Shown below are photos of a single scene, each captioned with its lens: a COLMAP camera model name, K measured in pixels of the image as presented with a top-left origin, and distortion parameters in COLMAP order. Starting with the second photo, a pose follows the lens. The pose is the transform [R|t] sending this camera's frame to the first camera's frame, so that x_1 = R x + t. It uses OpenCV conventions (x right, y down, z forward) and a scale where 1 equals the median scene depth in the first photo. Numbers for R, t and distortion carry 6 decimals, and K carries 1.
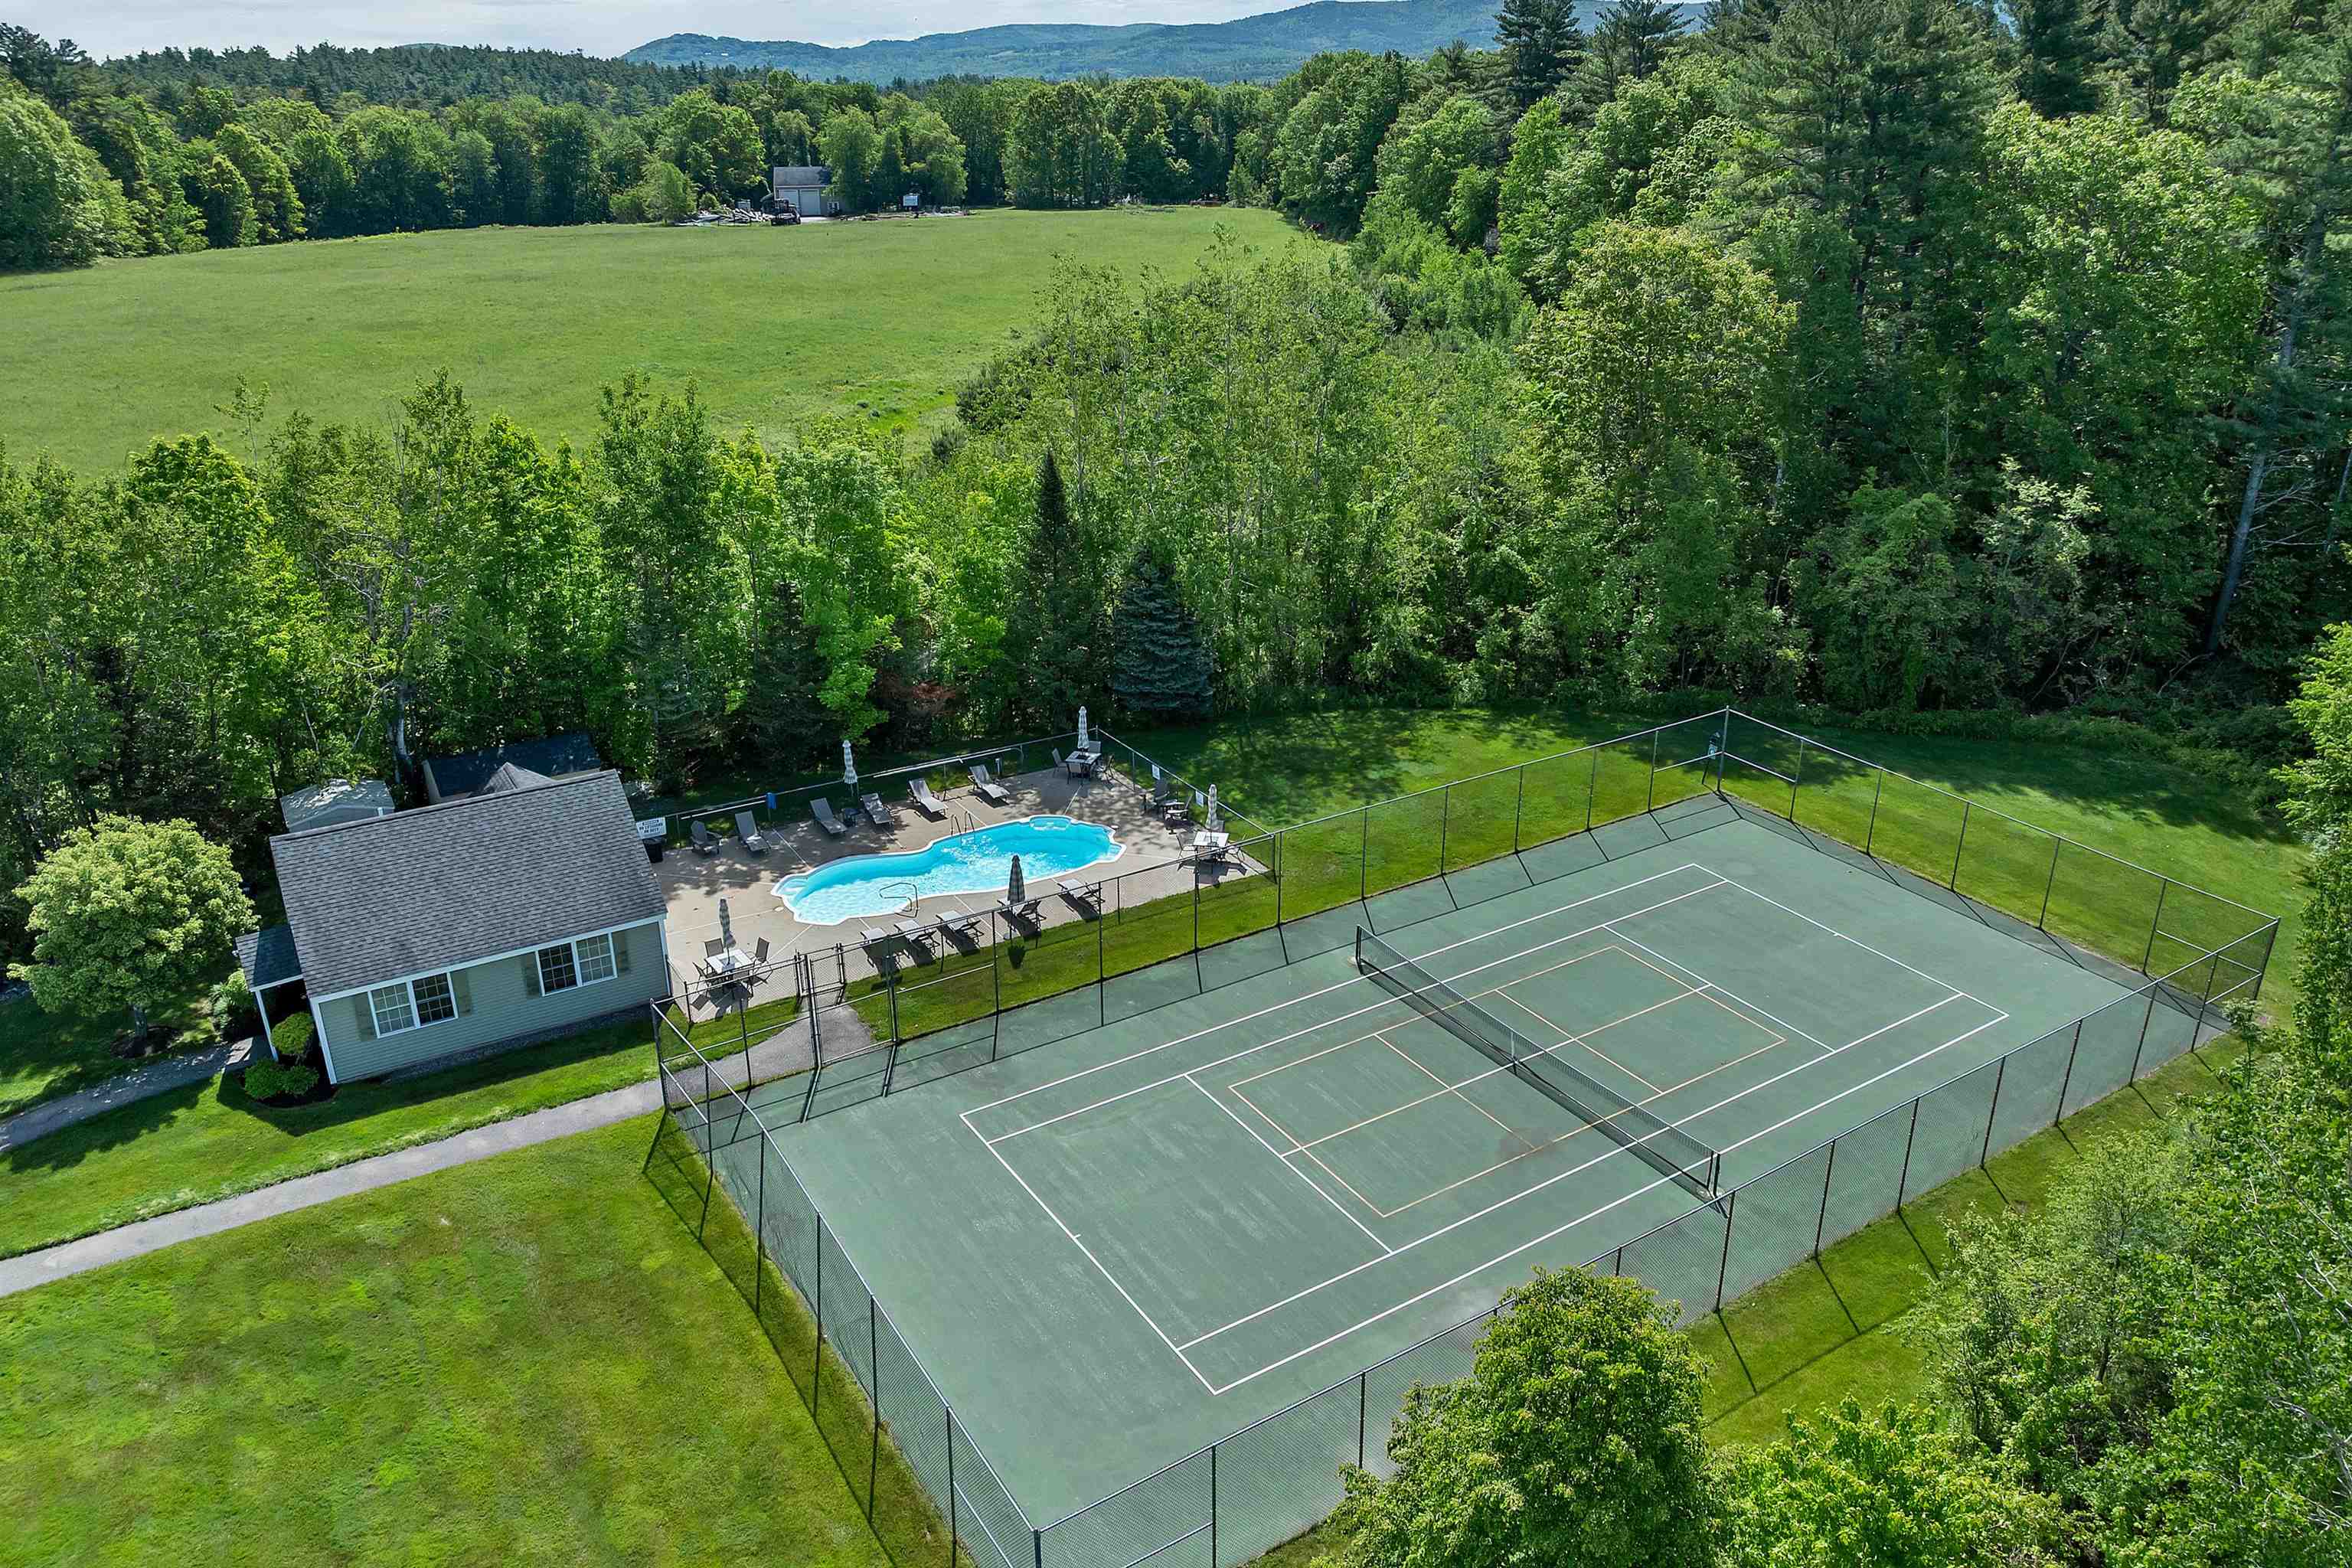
lens RADIAL K [[1719.9, 0, 1176.0], [0, 1719.9, 784.0], [0, 0, 1]] dist [-0.038006, -0.010477]
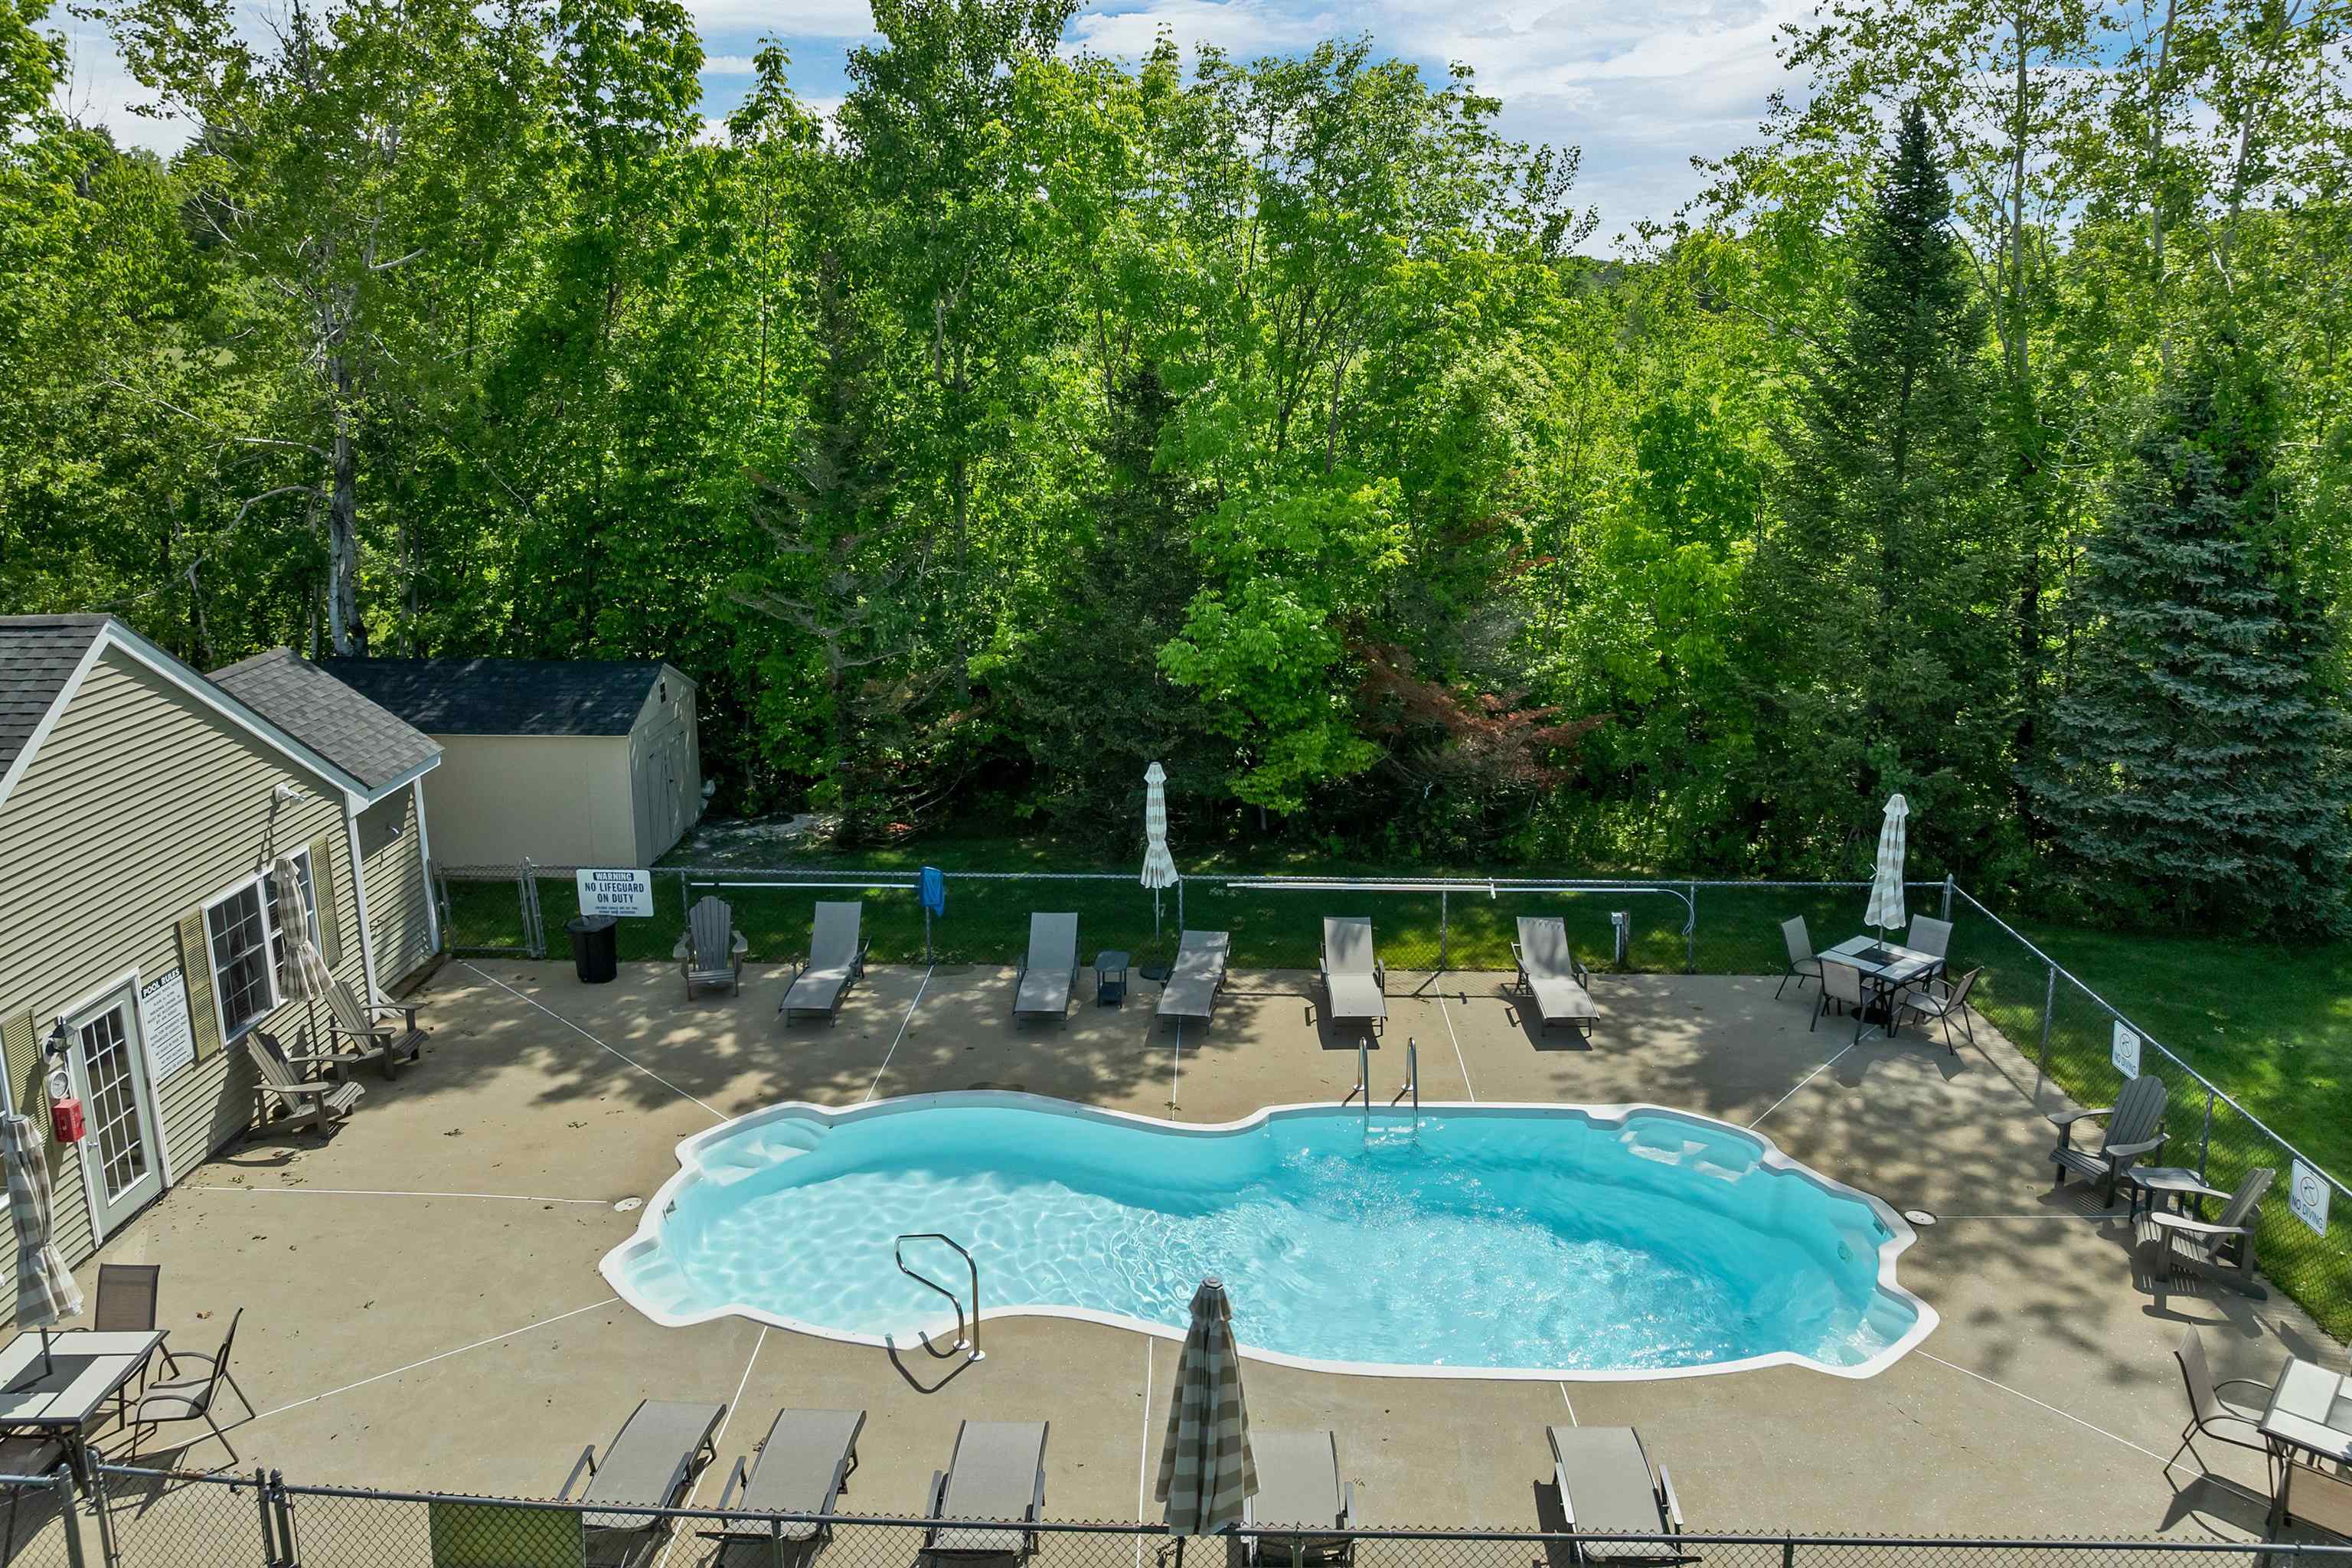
lens RADIAL K [[1678.0, 0, 1180.9], [0, 1678.0, 674.6], [0, 0, 1]] dist [-0.032898, 0.002002]
pose [[0.836721, 0.108878, -0.536696, -0.002231], [-0.205265, 0.970941, -0.123041, -0.001711], [0.507704, 0.213116, 0.834756, 0.649449]]
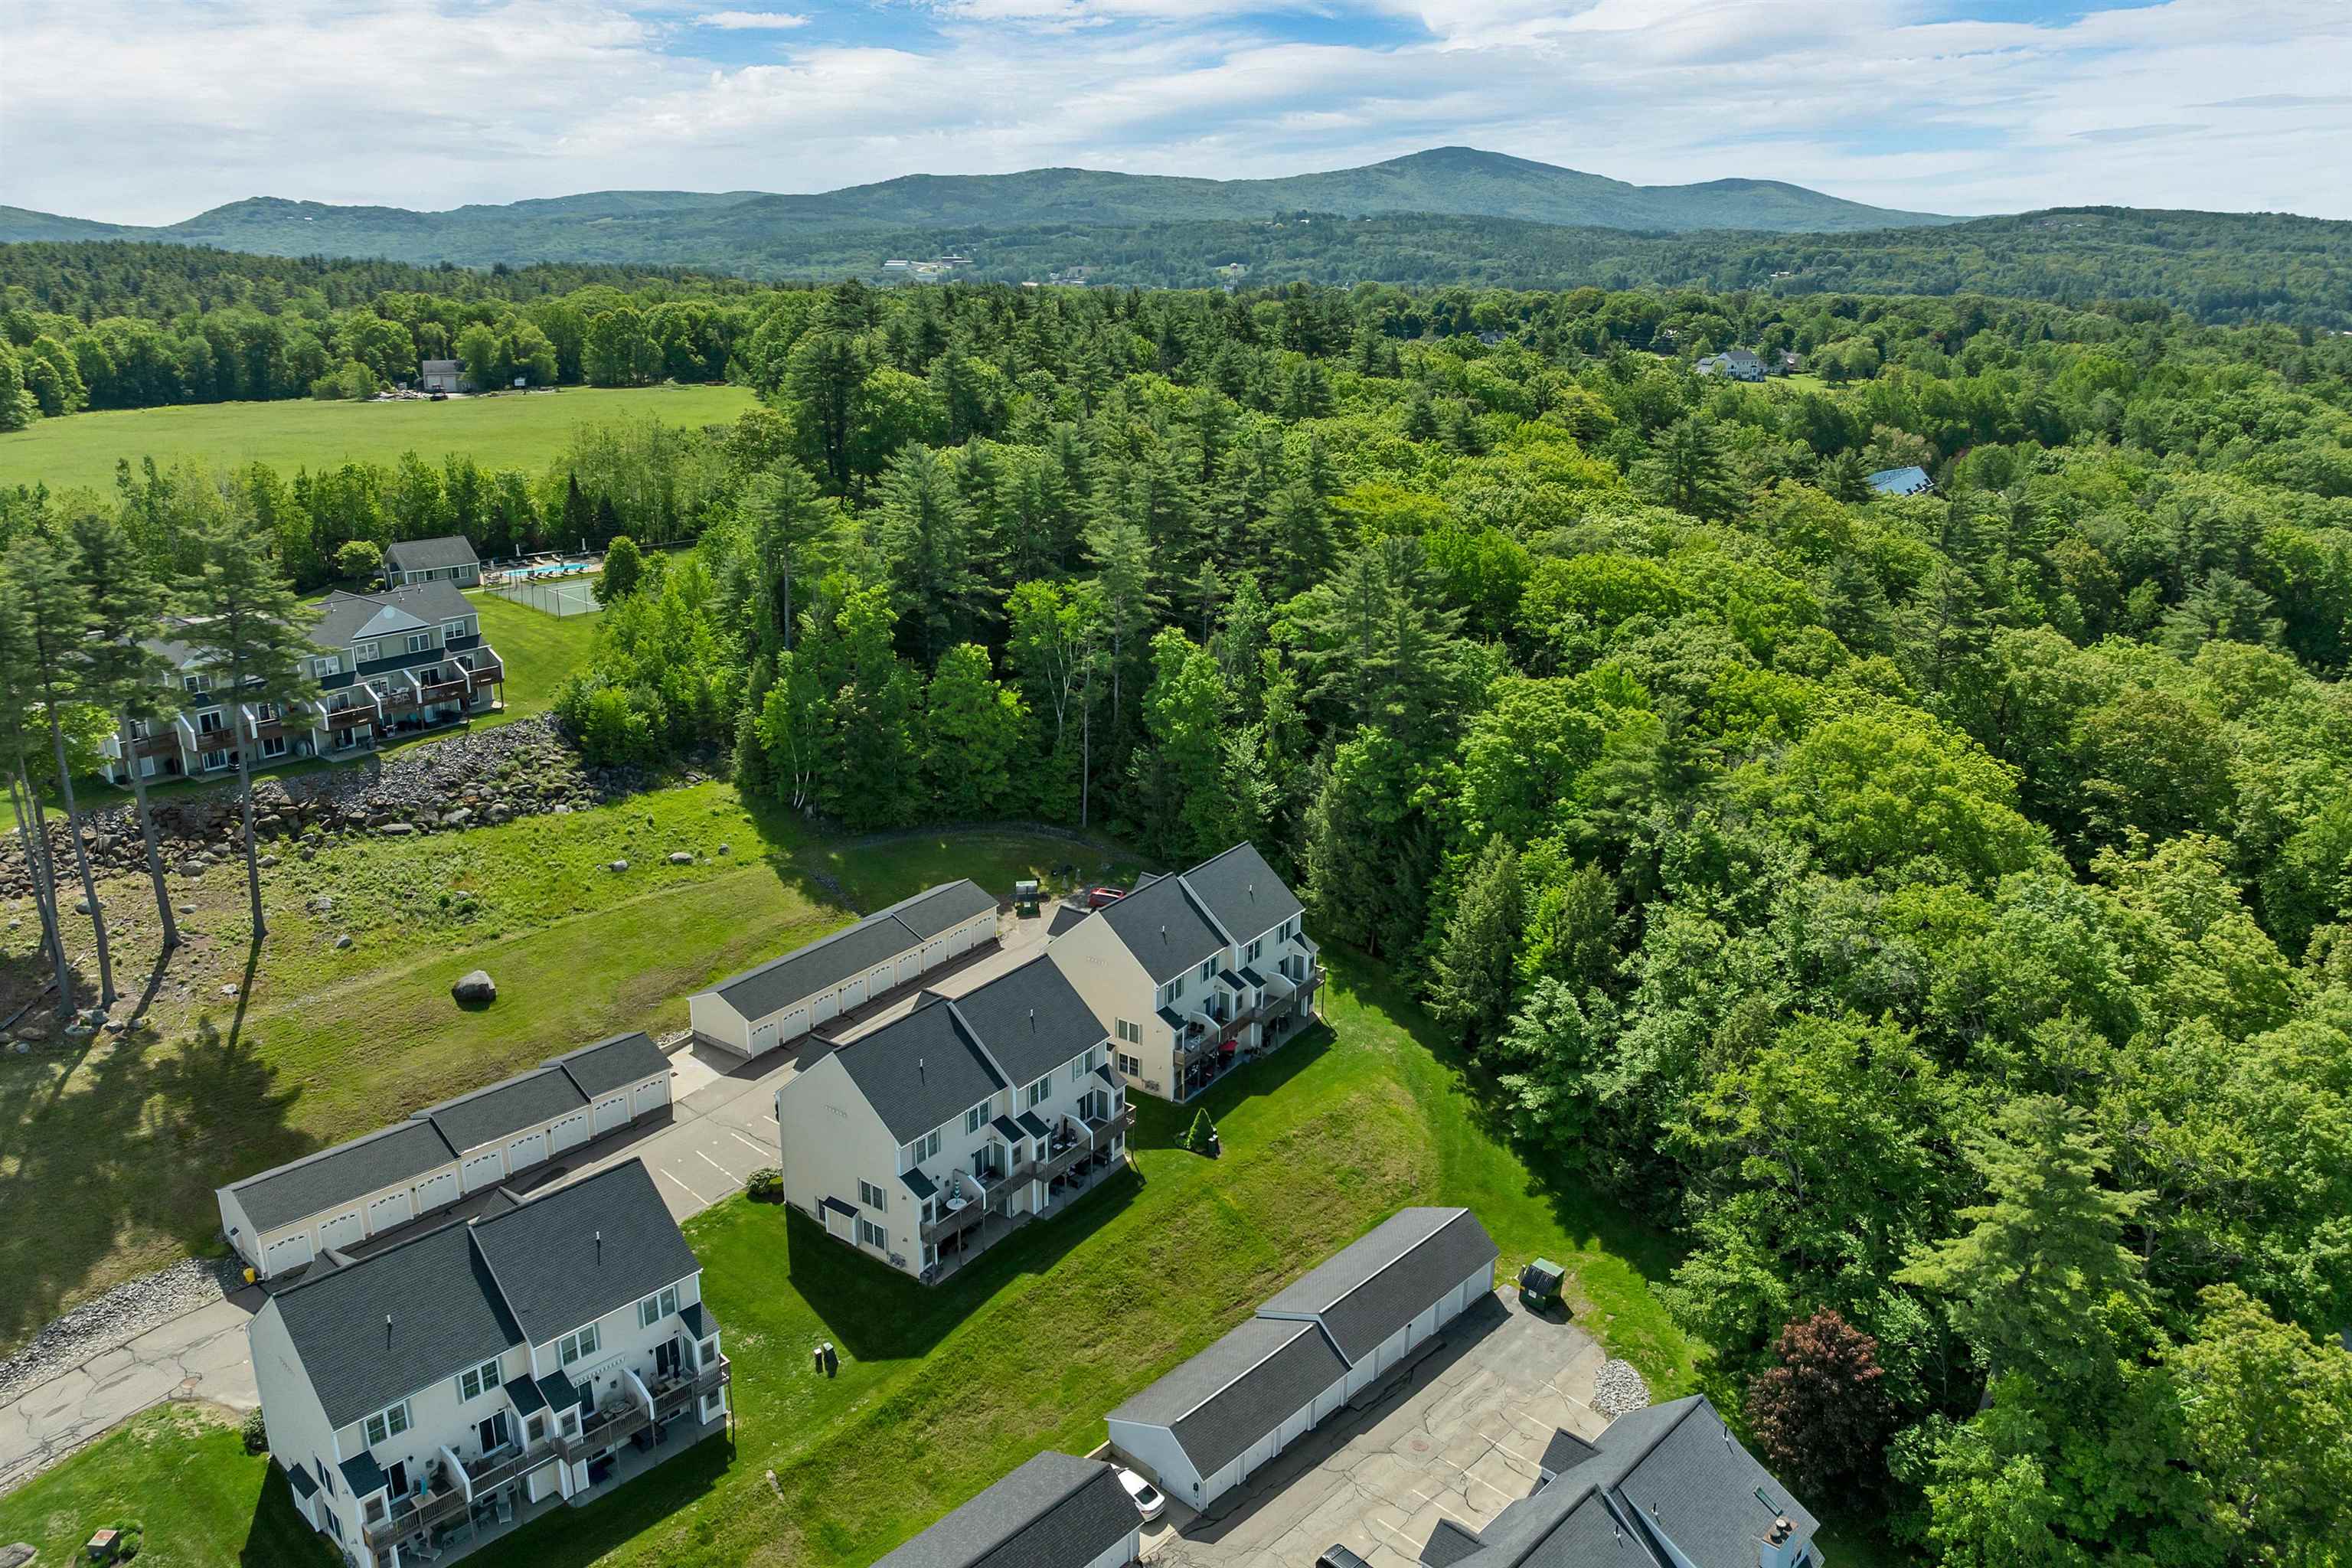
lens RADIAL K [[1678.0, 0, 1180.9], [0, 1678.0, 674.6], [0, 0, 1]] dist [-0.032898, 0.002002]
pose [[0.973440, -0.047433, 0.223976, 0.367869], [0.078464, 0.988173, -0.131745, 0.795726], [-0.215078, 0.145820, 0.965649, -2.628335]]
